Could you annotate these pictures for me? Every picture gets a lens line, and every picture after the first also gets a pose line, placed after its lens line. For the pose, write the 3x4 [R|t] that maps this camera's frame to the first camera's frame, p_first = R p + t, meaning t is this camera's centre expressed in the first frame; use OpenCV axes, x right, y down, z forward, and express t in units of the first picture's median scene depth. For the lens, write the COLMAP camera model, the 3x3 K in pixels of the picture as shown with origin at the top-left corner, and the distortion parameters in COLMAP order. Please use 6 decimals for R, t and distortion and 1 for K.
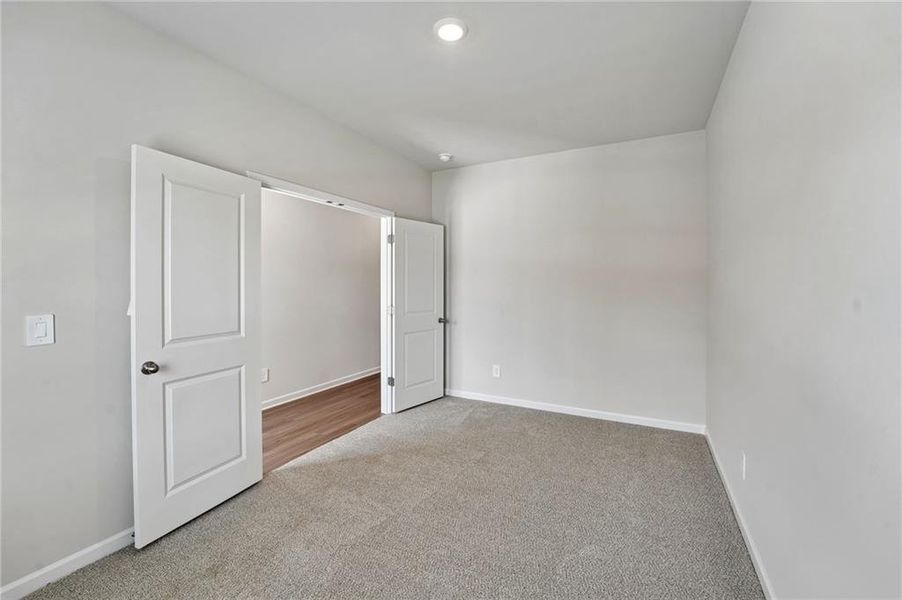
lens RADIAL K [[373.2, 0, 450.1], [0, 373.2, 294.2], [0, 0, 1]] dist [-0.028658, 0.003650]
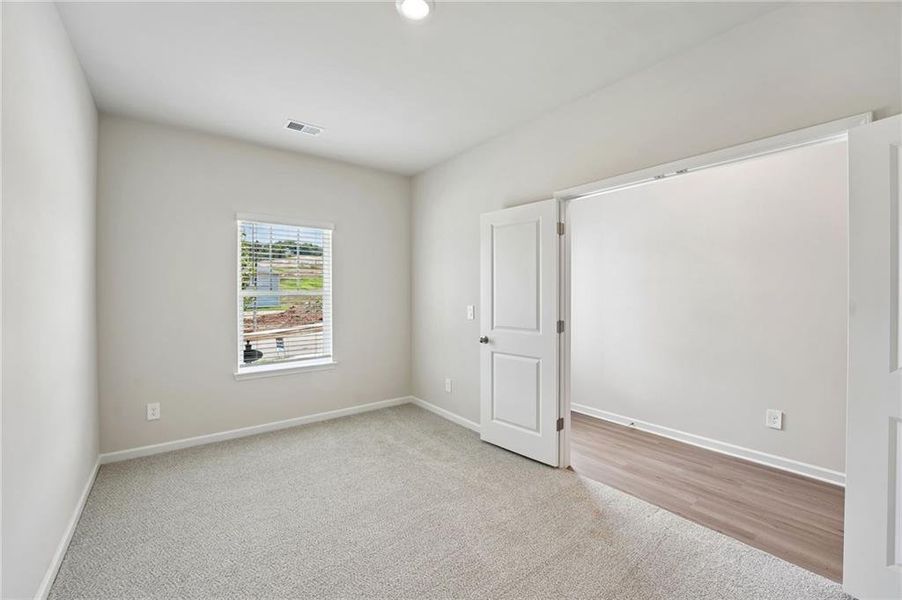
lens RADIAL K [[373.2, 0, 449.7], [0, 373.2, 295.9], [0, 0, 1]] dist [-0.028658, 0.003650]
pose [[-0.420205, 0.005623, -0.907412, 0.523094], [-0.020720, 0.999661, 0.015789, -0.019321], [0.907193, 0.025436, -0.419946, 0.968438]]
